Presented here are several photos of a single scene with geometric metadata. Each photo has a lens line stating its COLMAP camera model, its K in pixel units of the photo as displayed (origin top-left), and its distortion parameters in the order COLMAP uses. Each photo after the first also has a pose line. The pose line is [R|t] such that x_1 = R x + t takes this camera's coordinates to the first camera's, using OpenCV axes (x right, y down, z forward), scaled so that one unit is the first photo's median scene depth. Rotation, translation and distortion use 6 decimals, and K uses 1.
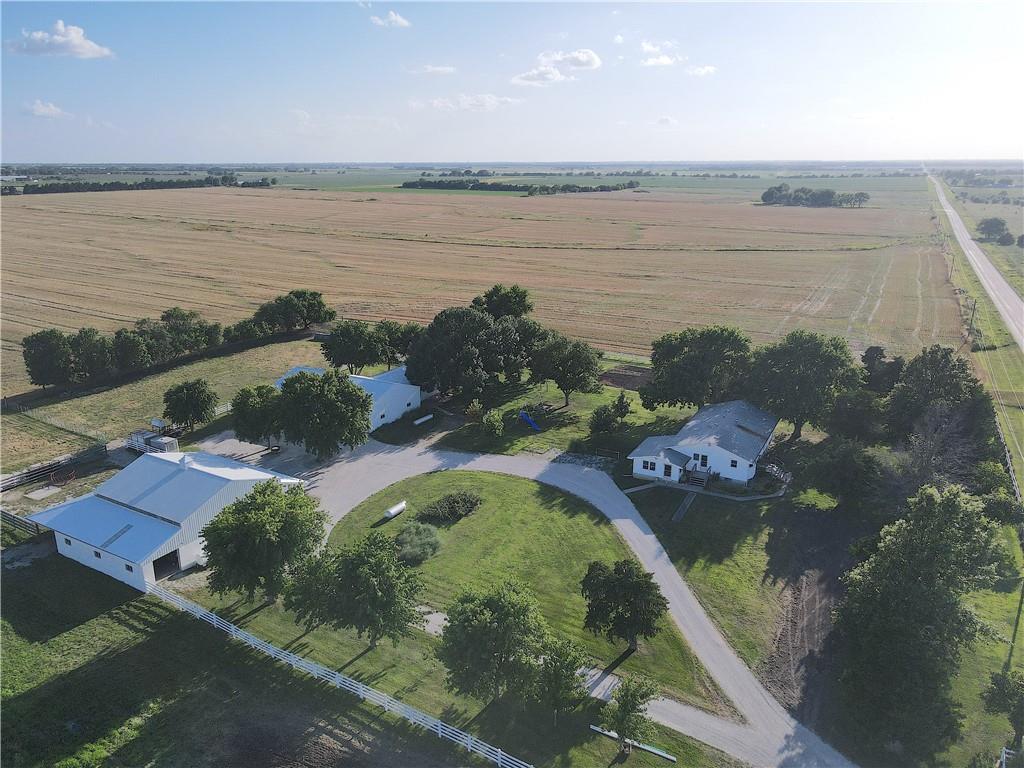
lens RADIAL K [[741.8, 0, 509.0], [0, 741.8, 386.5], [0, 0, 1]] dist [0.017177, 0.001284]
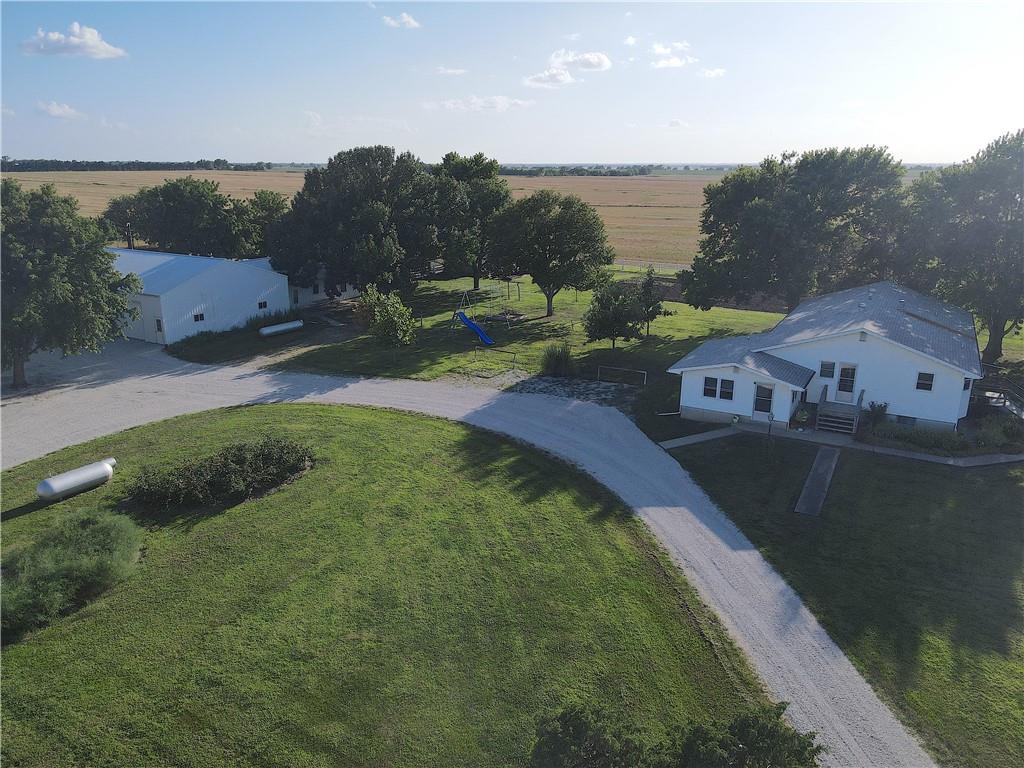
lens RADIAL K [[741.8, 0, 511.4], [0, 741.8, 381.5], [0, 0, 1]] dist [0.017177, 0.001284]
pose [[0.999930, 0.007860, -0.008811, 0.054441], [-0.007939, 0.999929, -0.008882, 0.082704], [0.008741, 0.008952, 0.999922, 0.433398]]
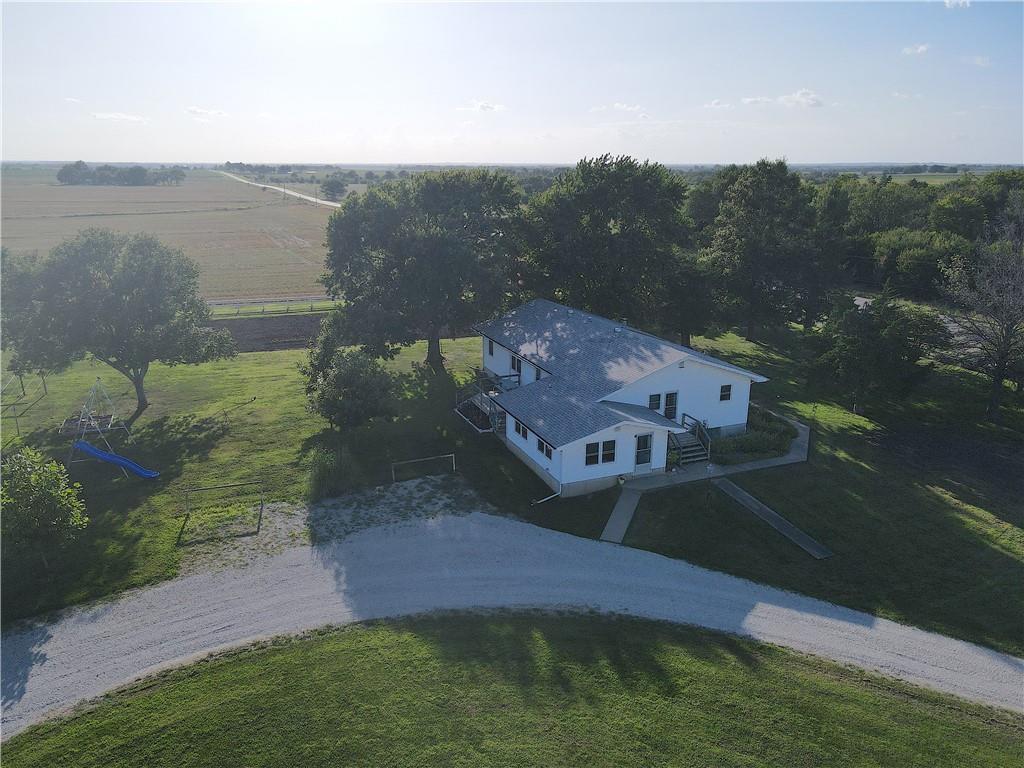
lens RADIAL K [[741.8, 0, 503.1], [0, 741.8, 383.2], [0, 0, 1]] dist [0.017177, 0.001284]
pose [[0.634958, -0.216162, 0.741689, -0.093416], [0.220445, 0.970838, 0.094224, 0.018651], [-0.740427, 0.103673, 0.664093, 0.599649]]
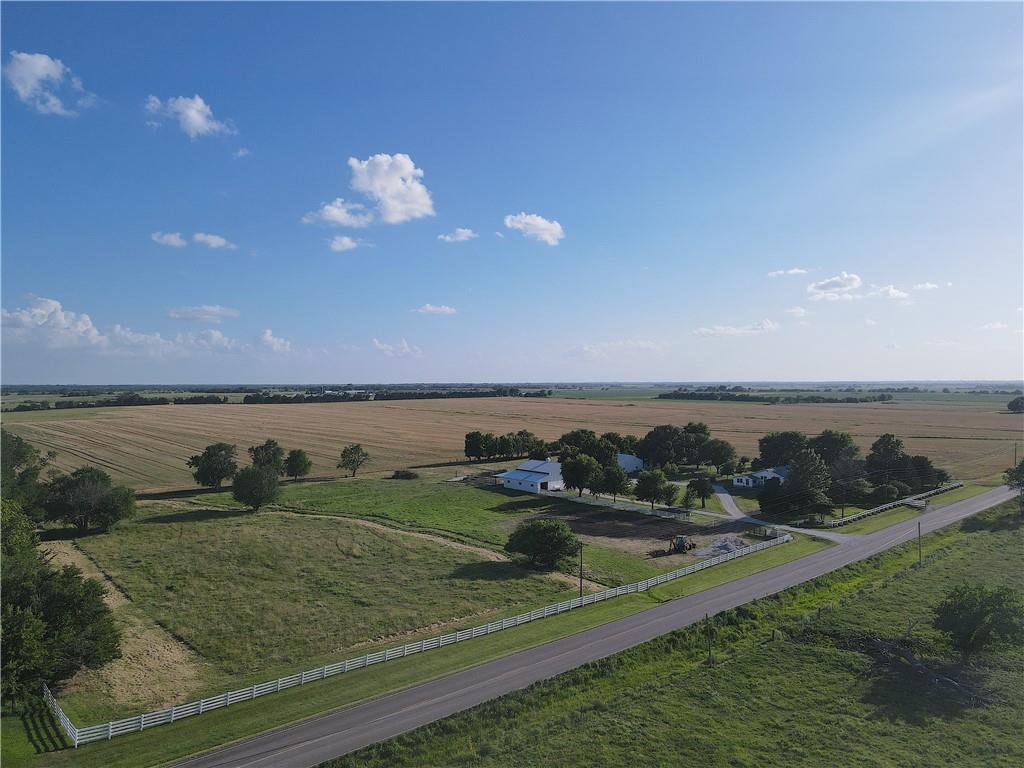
lens RADIAL K [[741.8, 0, 511.4], [0, 741.8, 394.8], [0, 0, 1]] dist [0.017177, 0.001284]
pose [[0.943342, 0.006031, -0.331766, 0.216077], [-0.096129, 0.961926, -0.255846, 0.383796], [0.317592, 0.273243, 0.908005, -1.023807]]
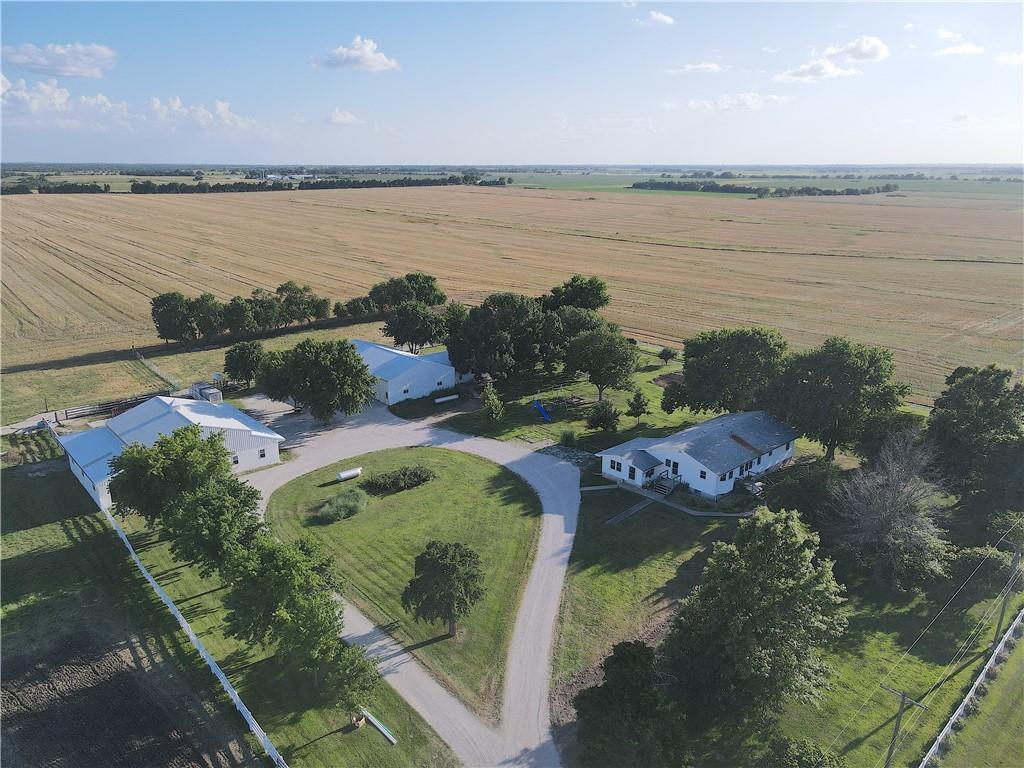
lens RADIAL K [[741.8, 0, 511.0], [0, 741.8, 397.0], [0, 0, 1]] dist [0.017177, 0.001284]
pose [[0.949669, 0.099219, -0.297128, 0.256058], [-0.096210, 0.995053, 0.024773, 0.007737], [0.298116, 0.005061, 0.954516, 0.052682]]
